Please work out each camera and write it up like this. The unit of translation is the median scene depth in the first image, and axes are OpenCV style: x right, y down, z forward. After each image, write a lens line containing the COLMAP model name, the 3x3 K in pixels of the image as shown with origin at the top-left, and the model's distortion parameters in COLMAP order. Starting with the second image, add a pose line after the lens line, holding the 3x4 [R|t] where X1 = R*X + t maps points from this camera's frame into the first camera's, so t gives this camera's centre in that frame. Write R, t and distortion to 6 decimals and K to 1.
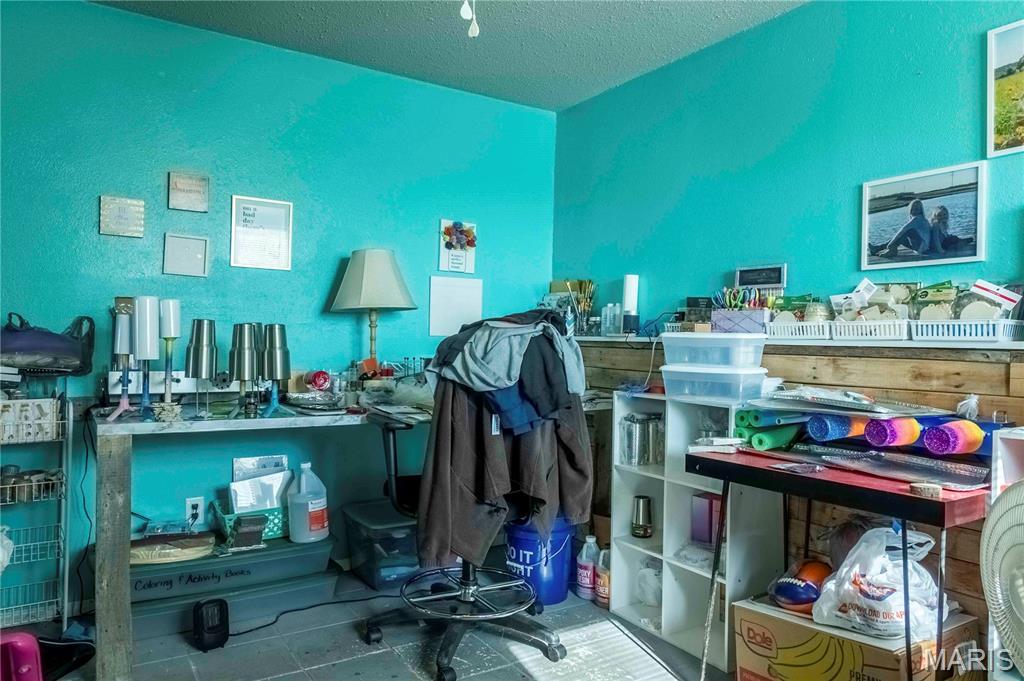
lens RADIAL K [[708.8, 0, 512.0], [0, 708.8, 340.5], [0, 0, 1]] dist [0.004463, 0.003428]
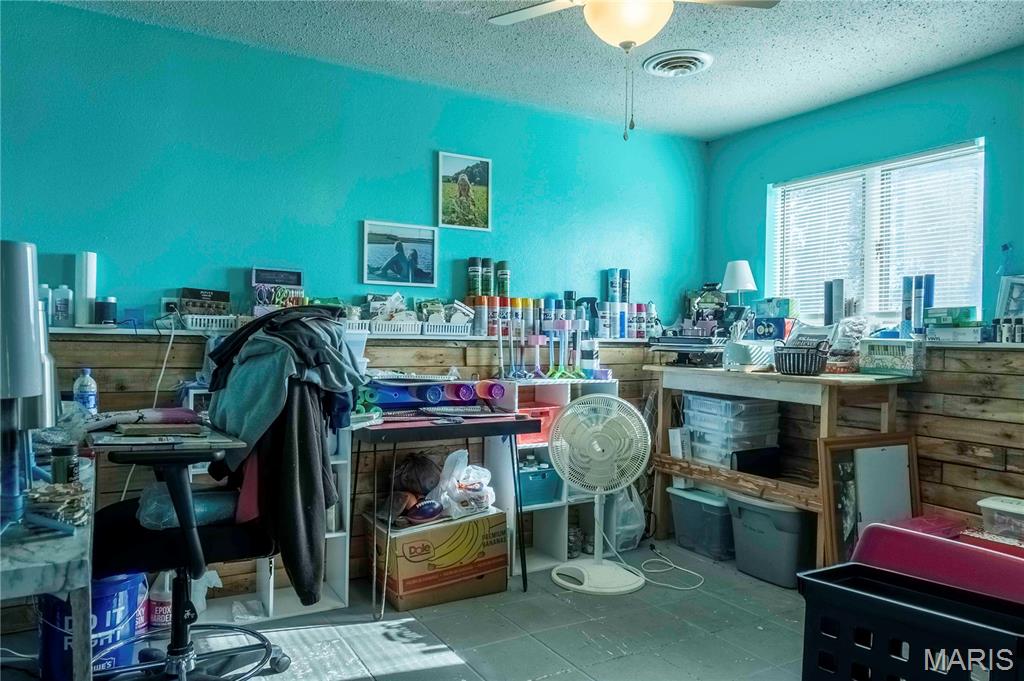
lens RADIAL K [[708.8, 0, 512.0], [0, 708.8, 340.5], [0, 0, 1]] dist [0.004463, 0.003428]
pose [[0.037774, -0.016238, 0.999154, -0.971111], [-0.013654, 0.999766, 0.016765, -0.016340], [-0.999193, -0.014276, 0.037544, 0.728657]]
